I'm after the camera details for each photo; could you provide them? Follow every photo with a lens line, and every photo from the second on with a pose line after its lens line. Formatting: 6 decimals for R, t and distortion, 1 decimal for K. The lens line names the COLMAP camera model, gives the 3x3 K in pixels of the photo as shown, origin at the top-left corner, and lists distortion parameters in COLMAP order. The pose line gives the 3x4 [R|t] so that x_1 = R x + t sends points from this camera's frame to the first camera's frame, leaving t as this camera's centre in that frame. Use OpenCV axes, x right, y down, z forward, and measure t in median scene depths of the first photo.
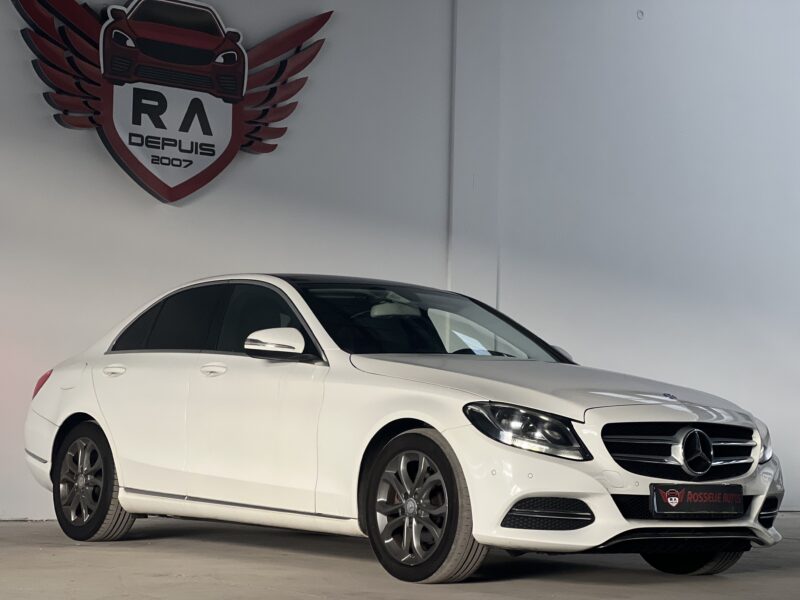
lens RADIAL K [[1796.9, 0, 400.0], [0, 1796.9, 300.0], [0, 0, 1]] dist [0.092429, 0.559138]
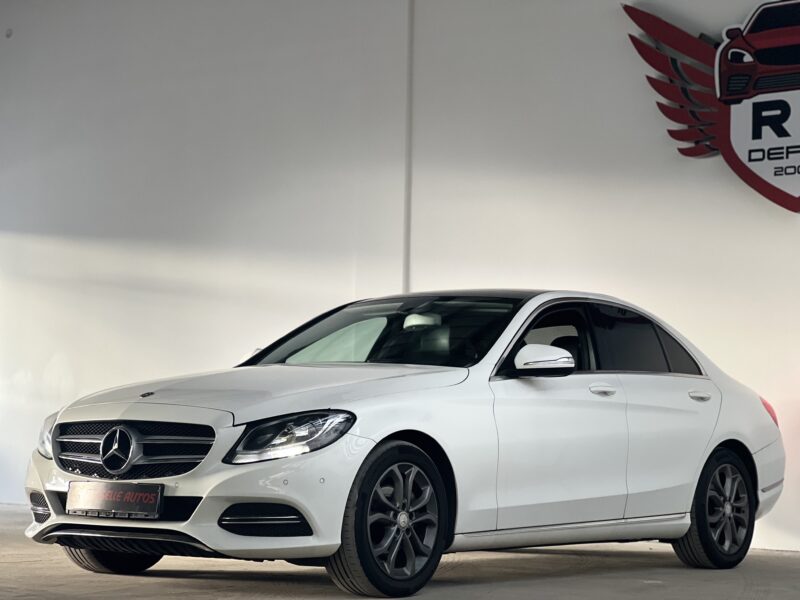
lens RADIAL K [[1796.9, 0, 400.0], [0, 1796.9, 300.0], [0, 0, 1]] dist [0.092429, 0.559138]
pose [[0.247092, -0.098867, -0.963935, 0.727105], [0.057414, 0.994527, -0.087287, 0.061275], [0.967290, -0.033775, 0.251416, 0.566619]]
